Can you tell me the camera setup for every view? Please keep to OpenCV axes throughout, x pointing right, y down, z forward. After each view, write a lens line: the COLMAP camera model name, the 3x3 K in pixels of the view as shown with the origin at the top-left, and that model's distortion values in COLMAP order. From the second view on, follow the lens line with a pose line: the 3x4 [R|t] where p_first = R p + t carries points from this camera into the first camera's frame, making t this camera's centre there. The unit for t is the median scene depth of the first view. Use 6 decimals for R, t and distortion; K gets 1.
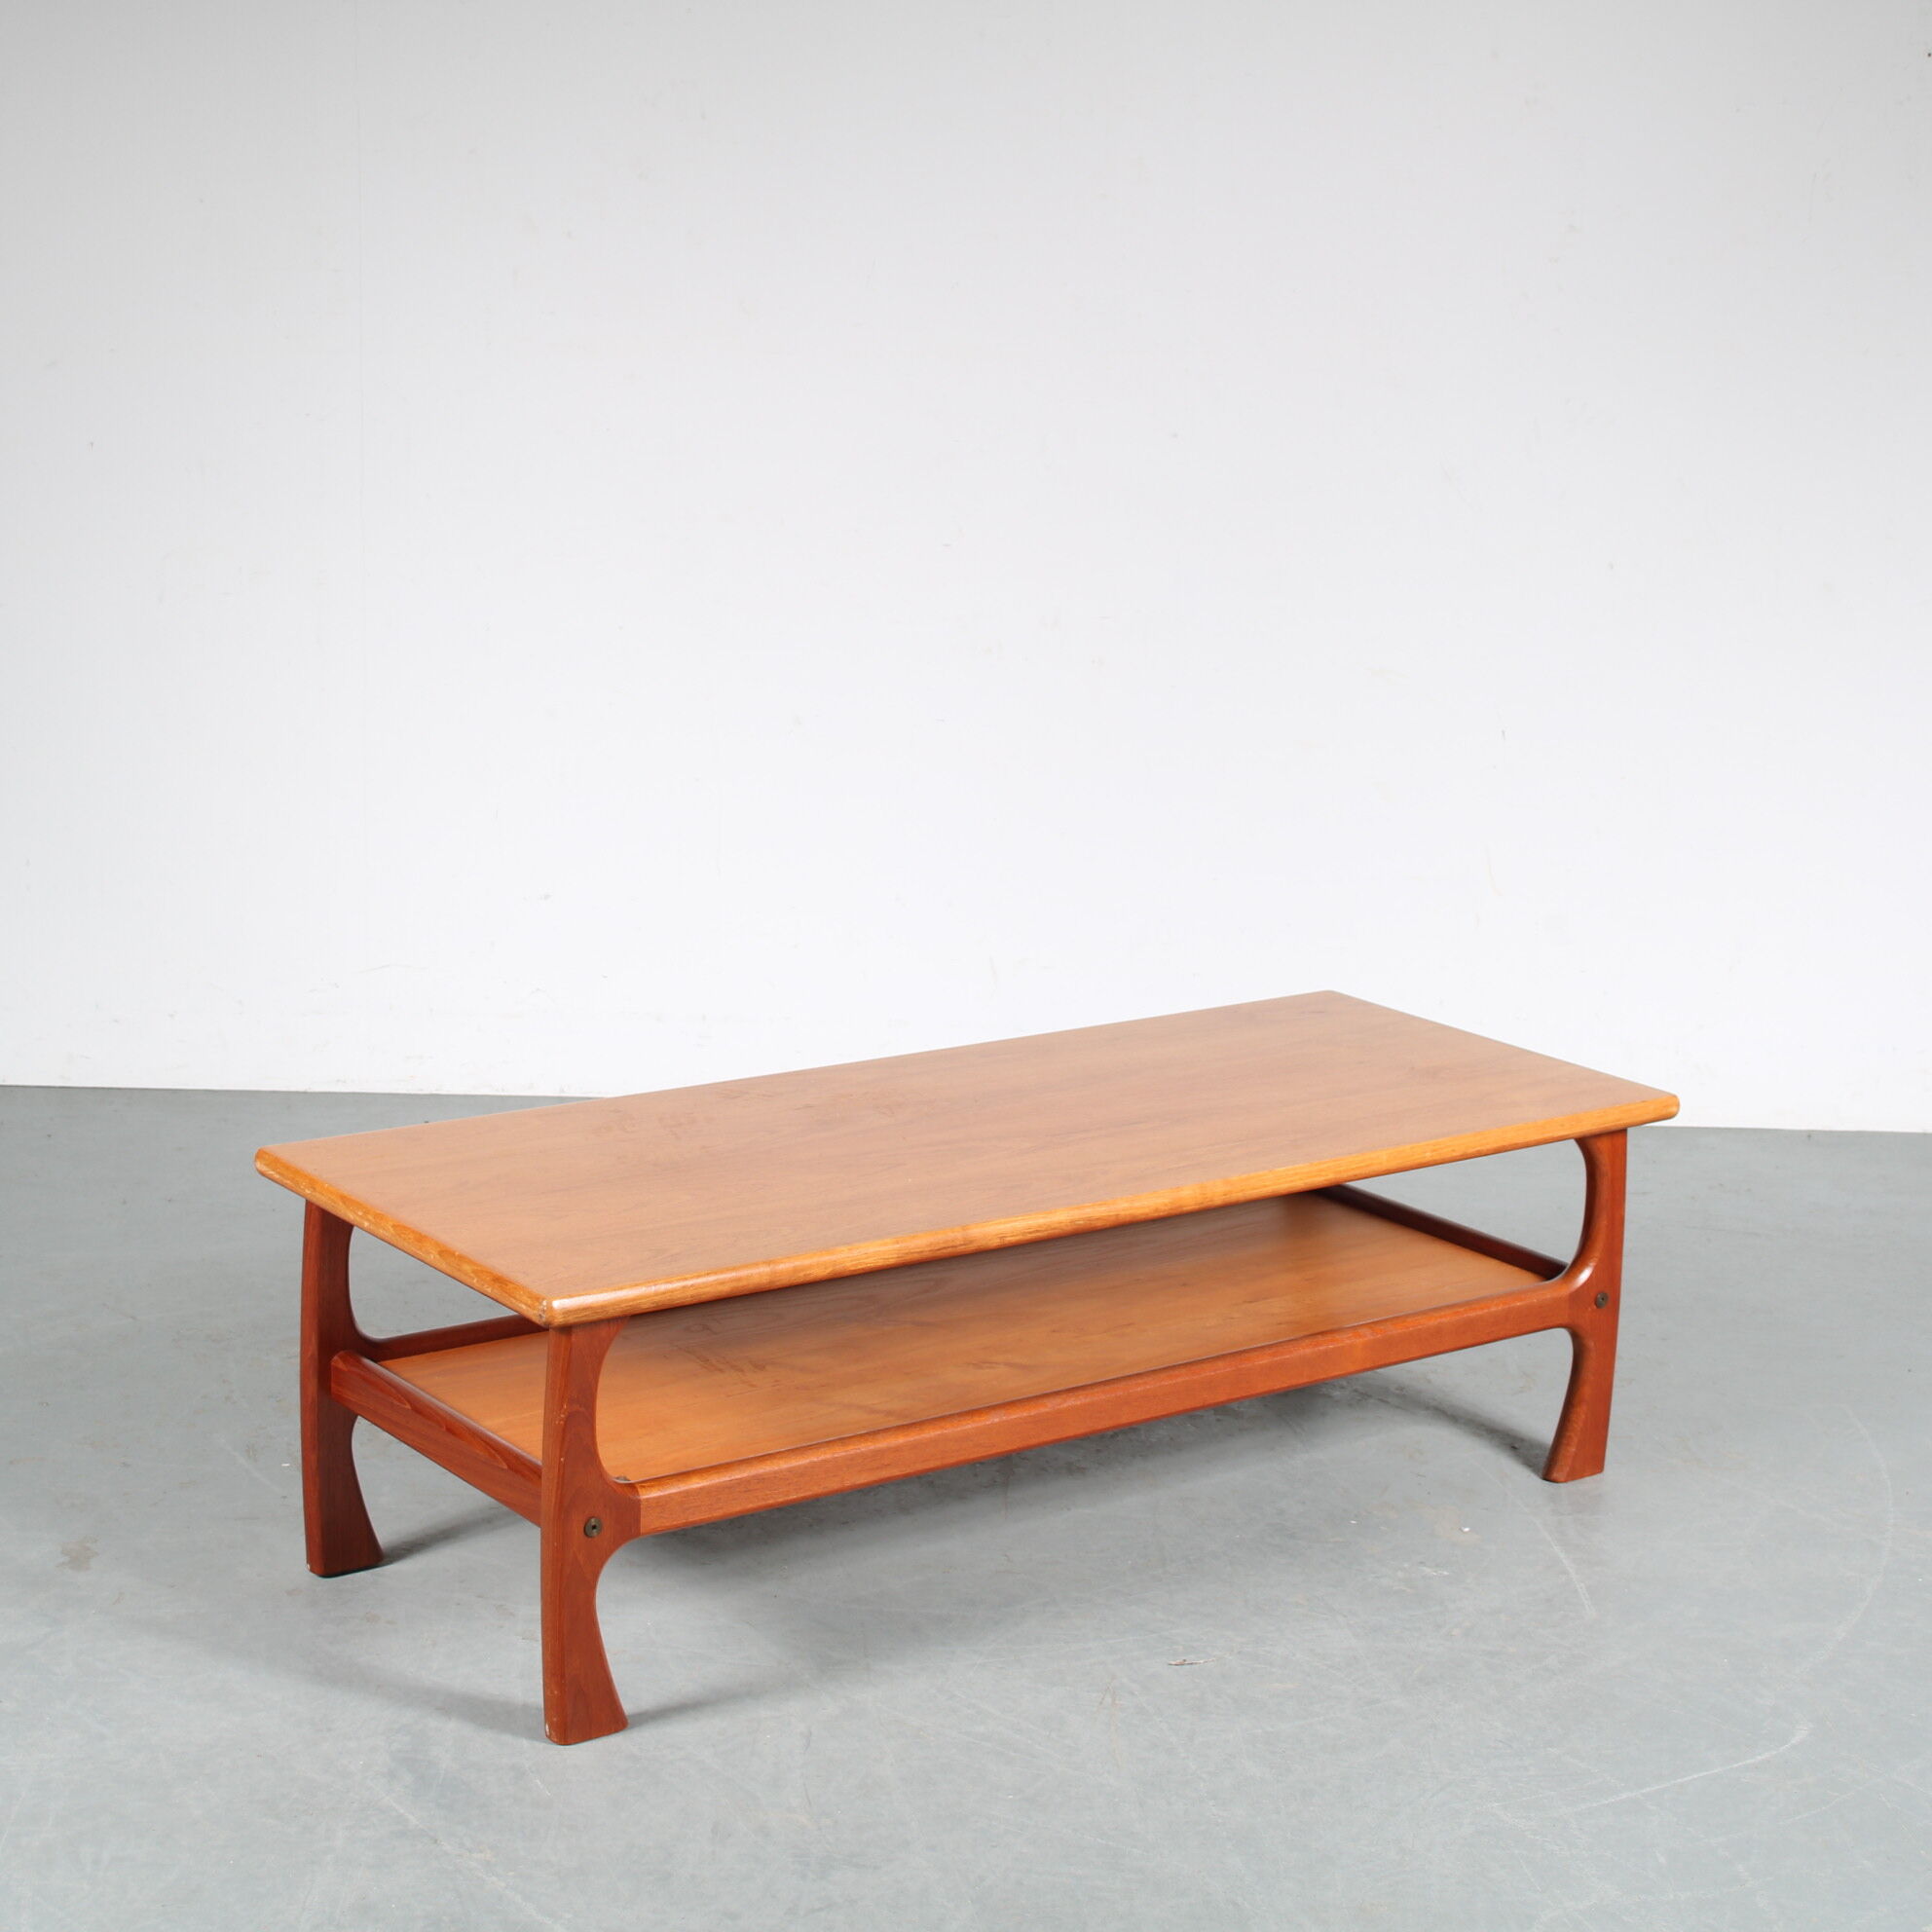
lens RADIAL K [[3646.5, 0, 962.6], [0, 3646.5, 984.9], [0, 0, 1]] dist [-0.049083, 0.000000]
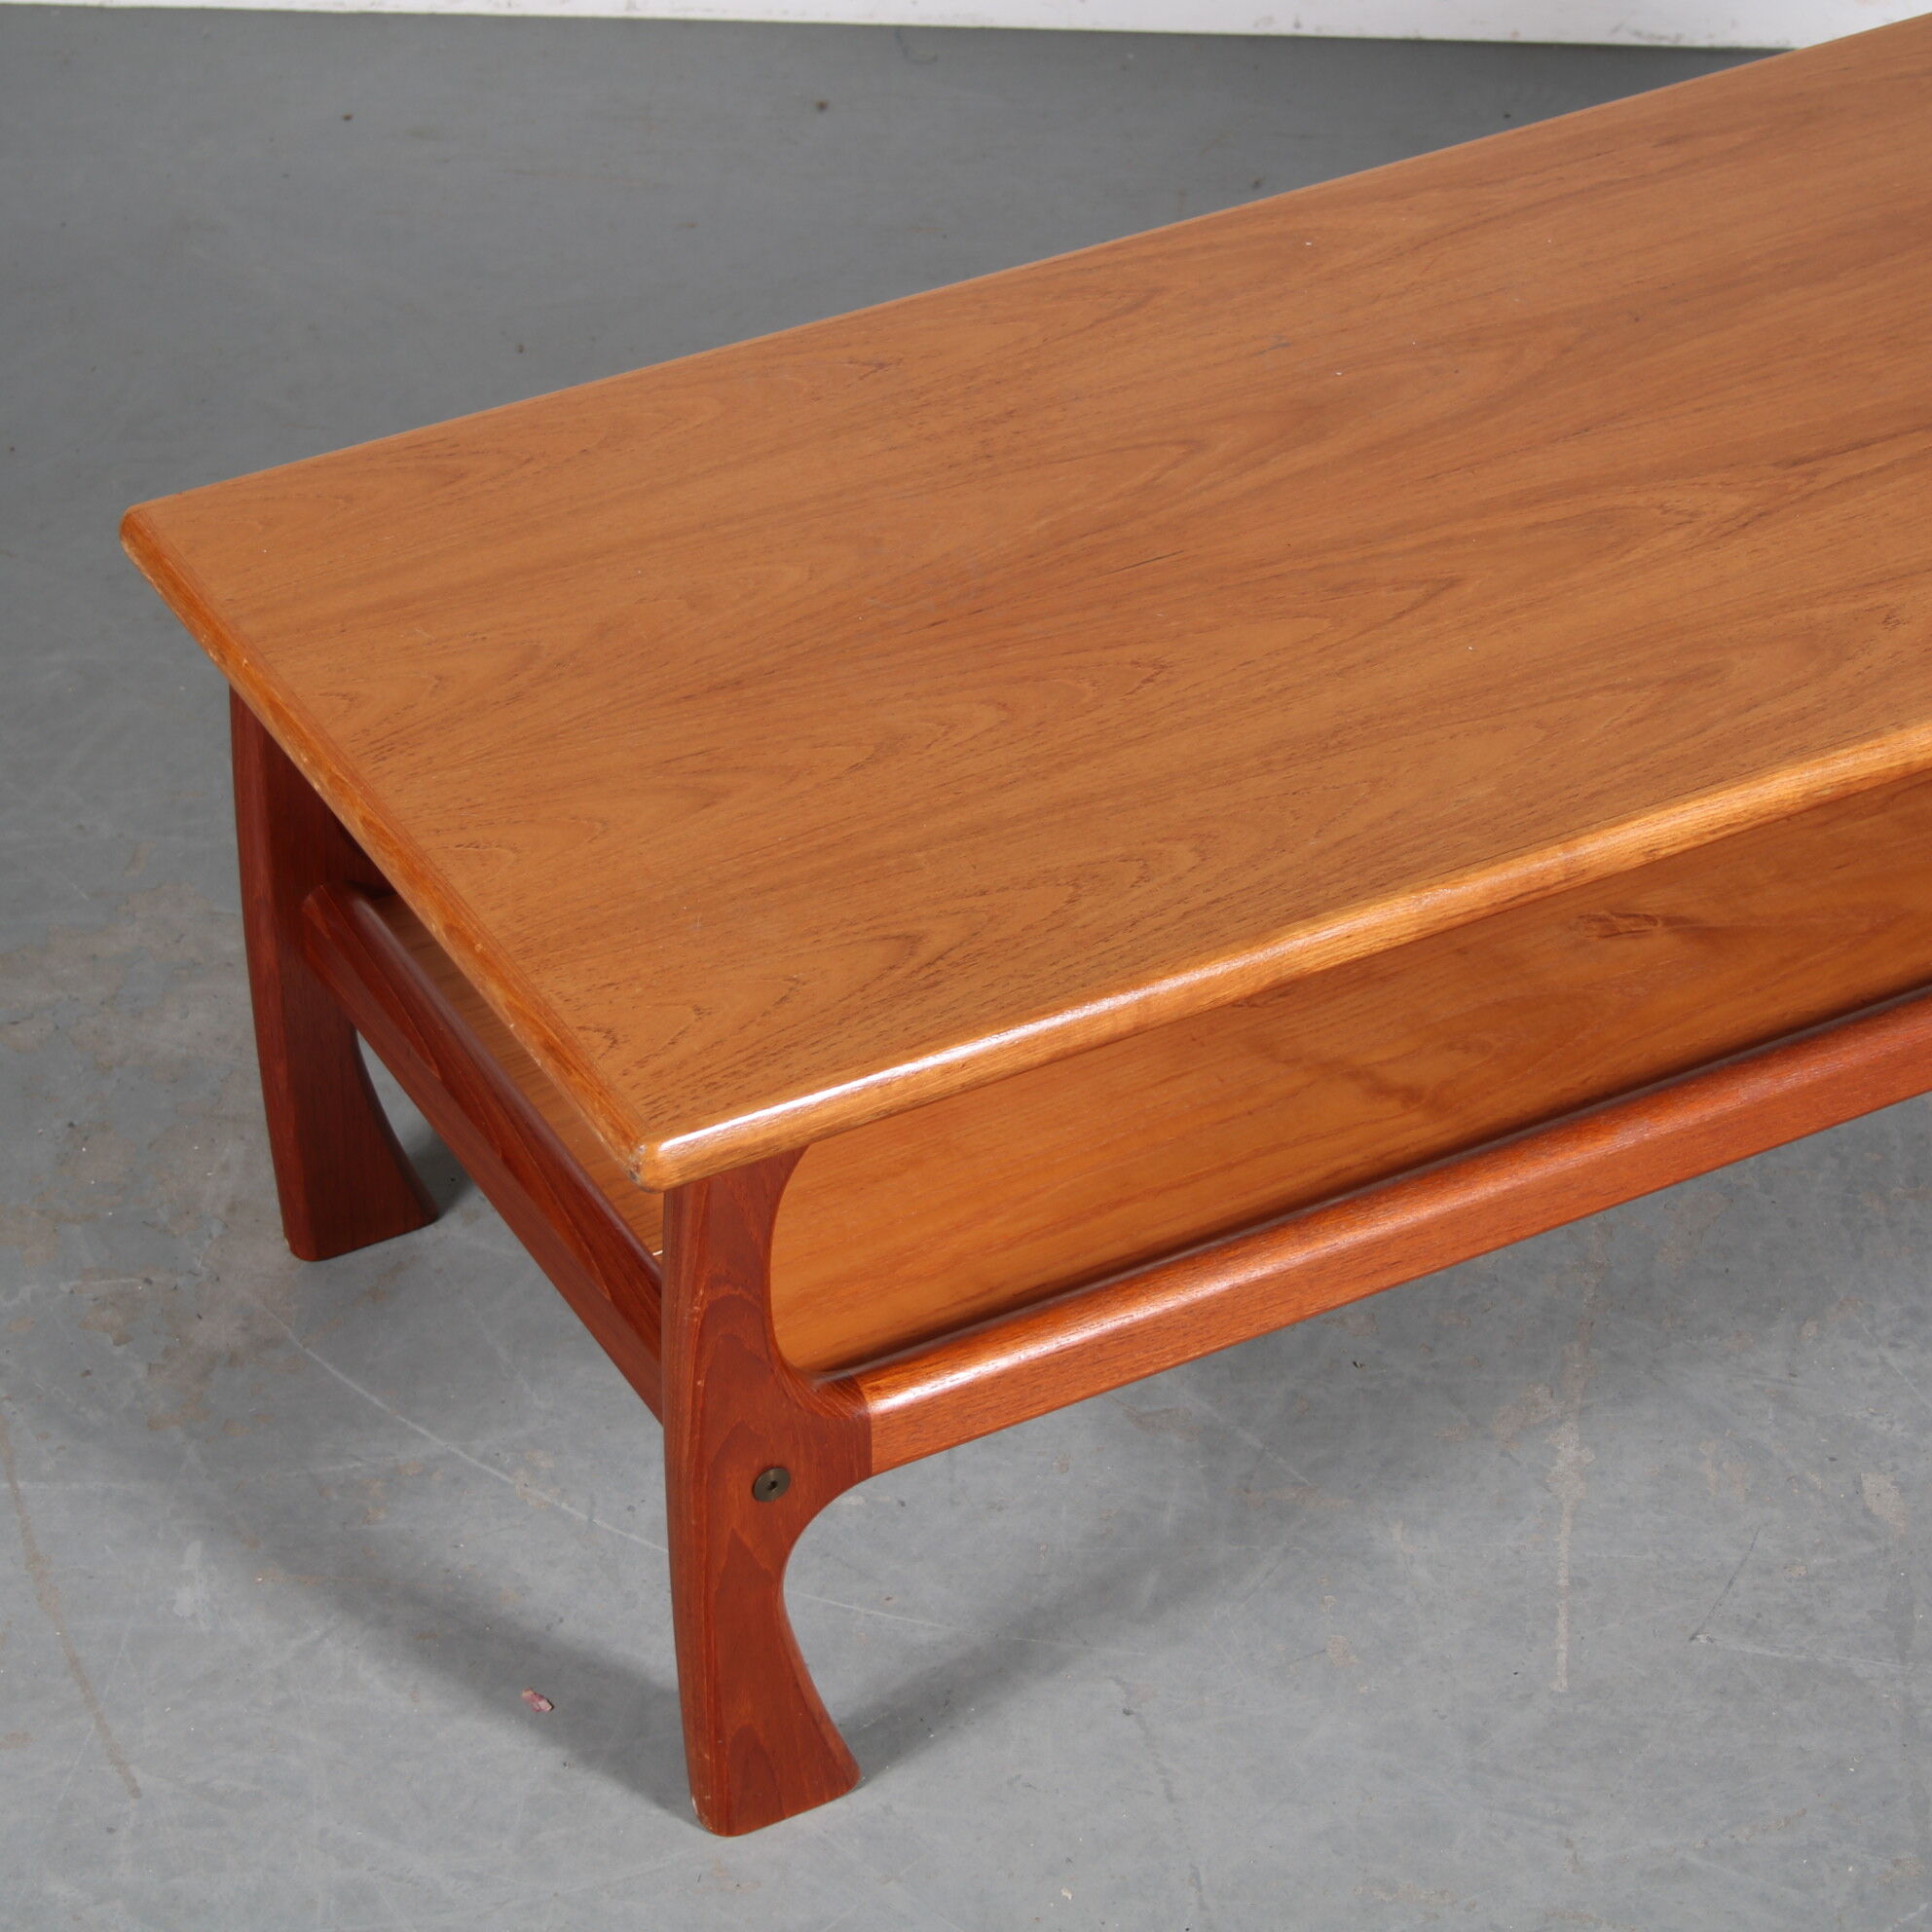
lens RADIAL K [[5572.4, 0, 964.8], [0, 5572.4, 964.5], [0, 0, 1]] dist [0.037108, 0.000000]
pose [[0.990245, 0.048779, -0.130517, 0.015585], [0.005868, 0.921288, 0.388837, -0.172124], [0.139211, -0.385810, 0.912015, 0.289292]]
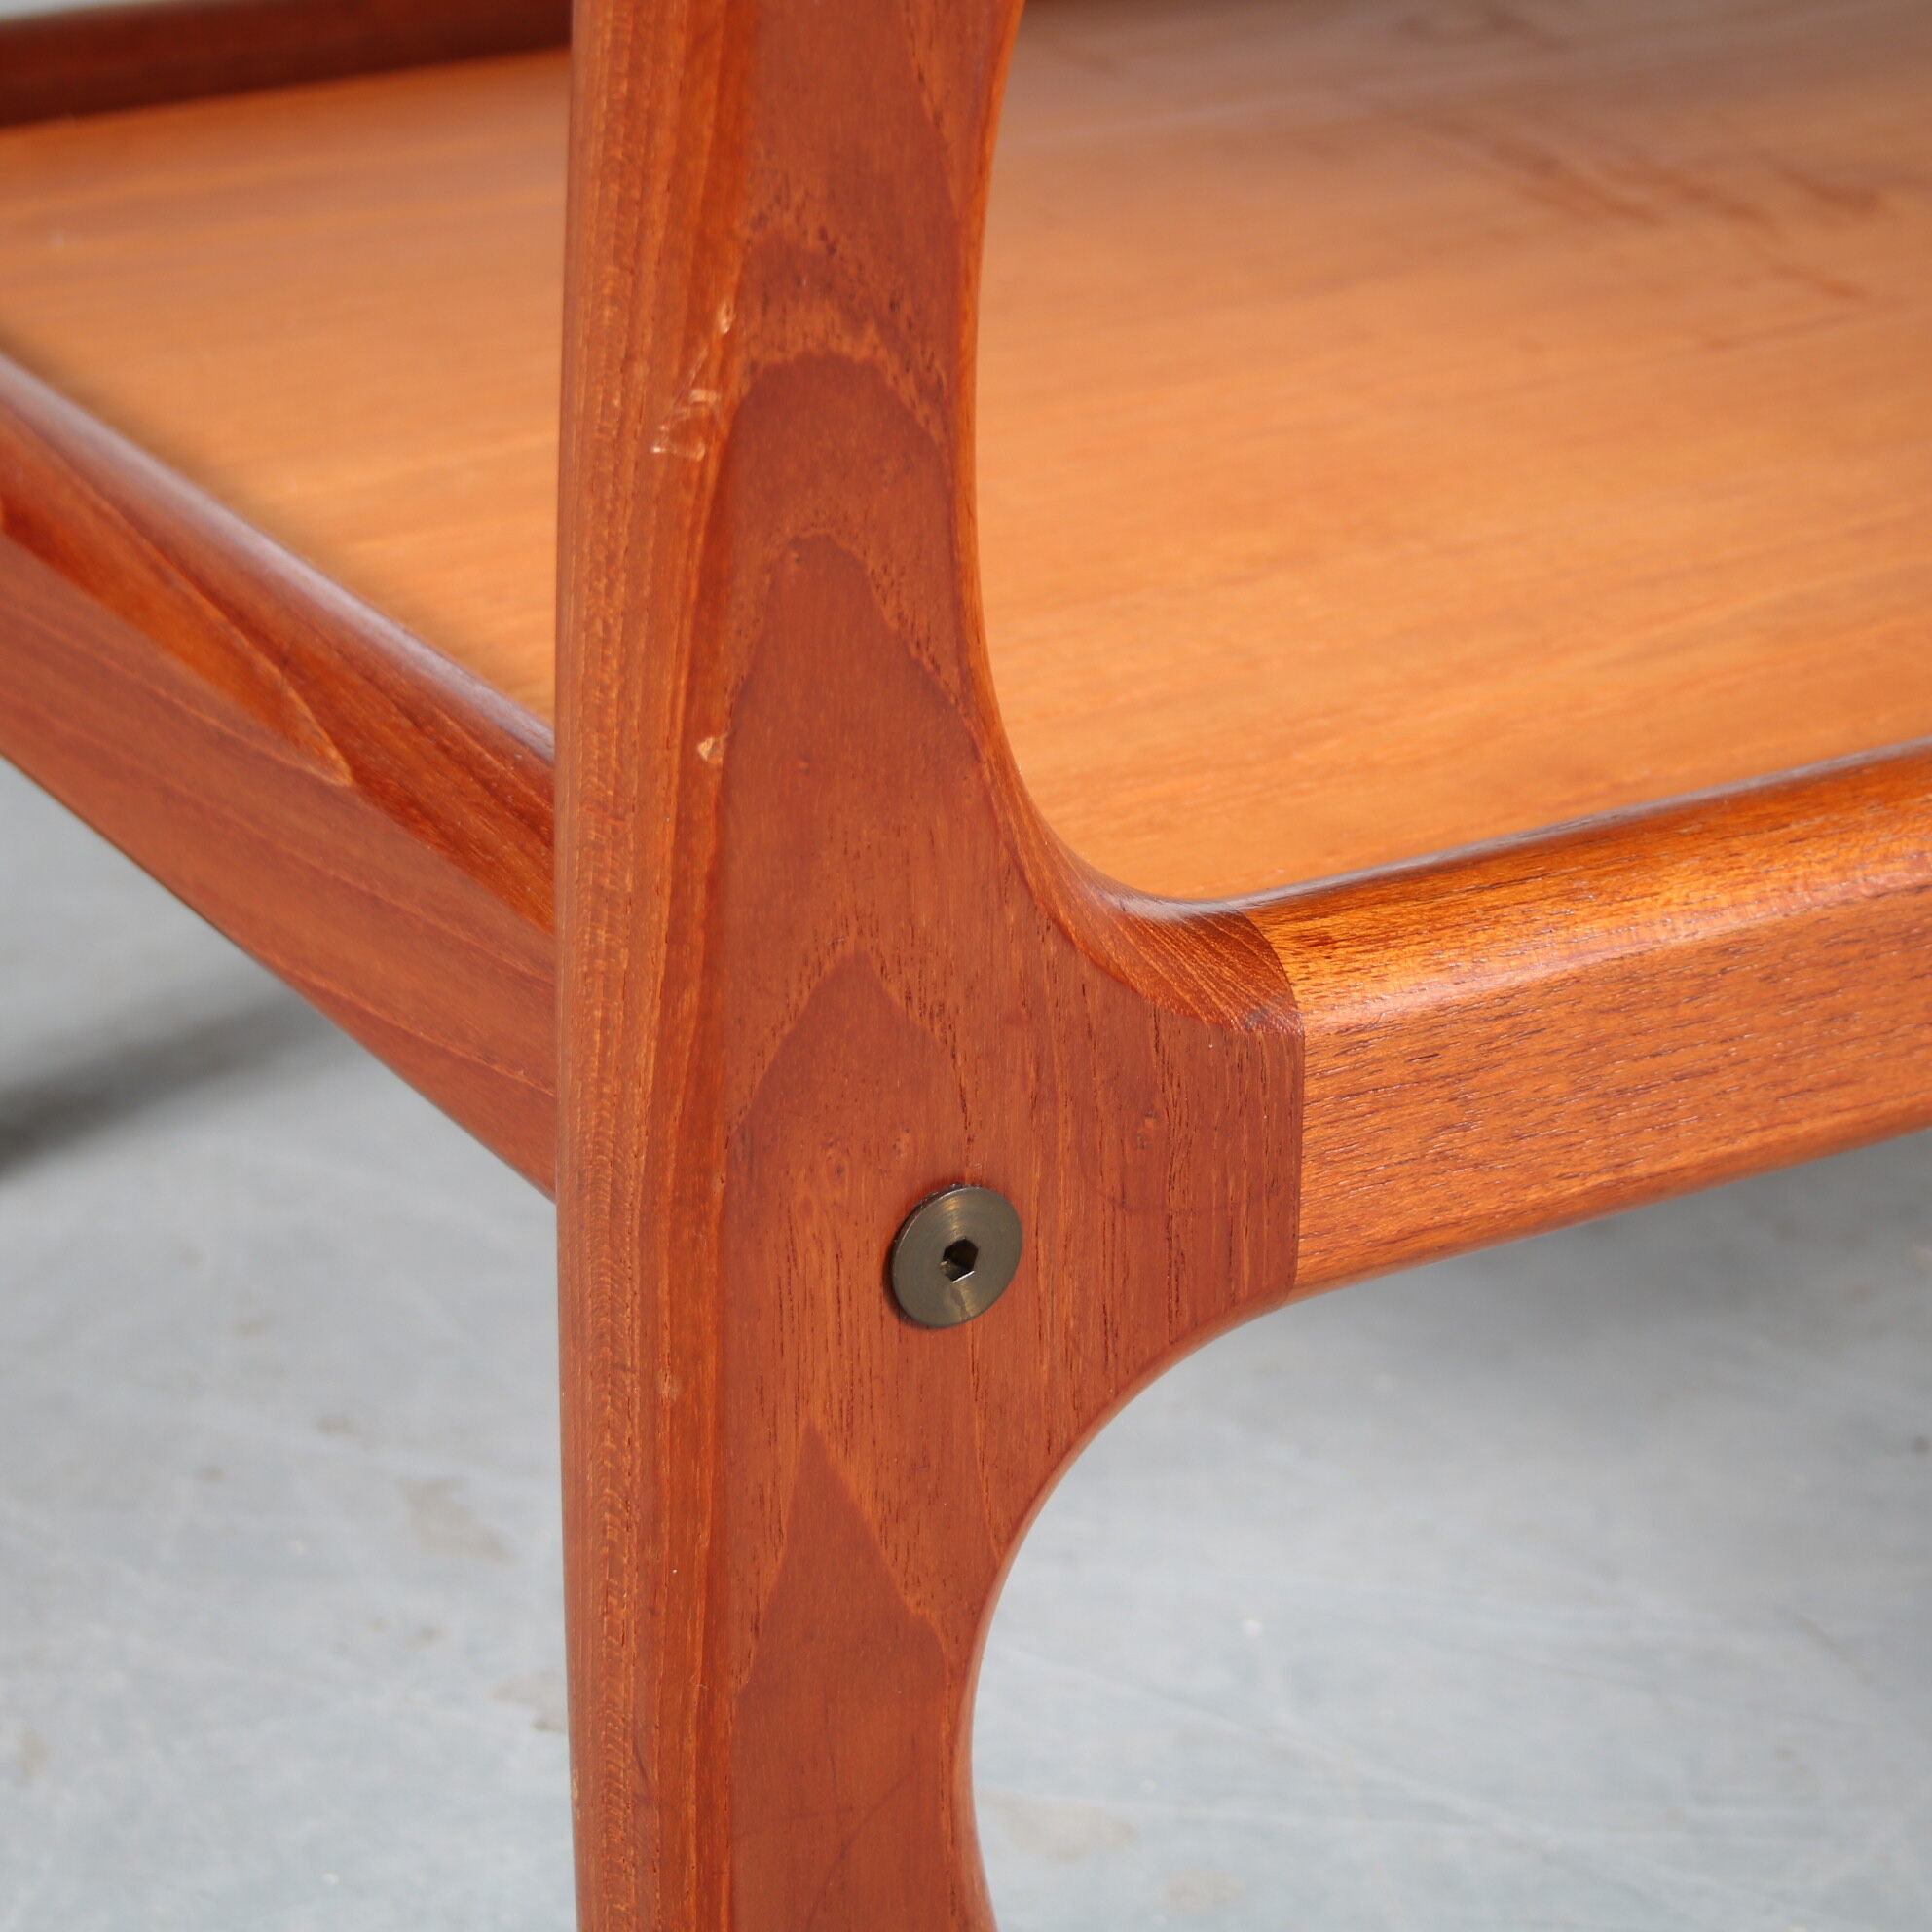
lens RADIAL K [[5876.0, 0, 967.8], [0, 5876.0, 968.0], [0, 0, 1]] dist [-0.083454, 0.000000]
pose [[0.996042, 0.012877, -0.087946, -0.068687], [0.003709, 0.982567, 0.185874, 0.082789], [0.088806, -0.185465, 0.978630, 0.661865]]
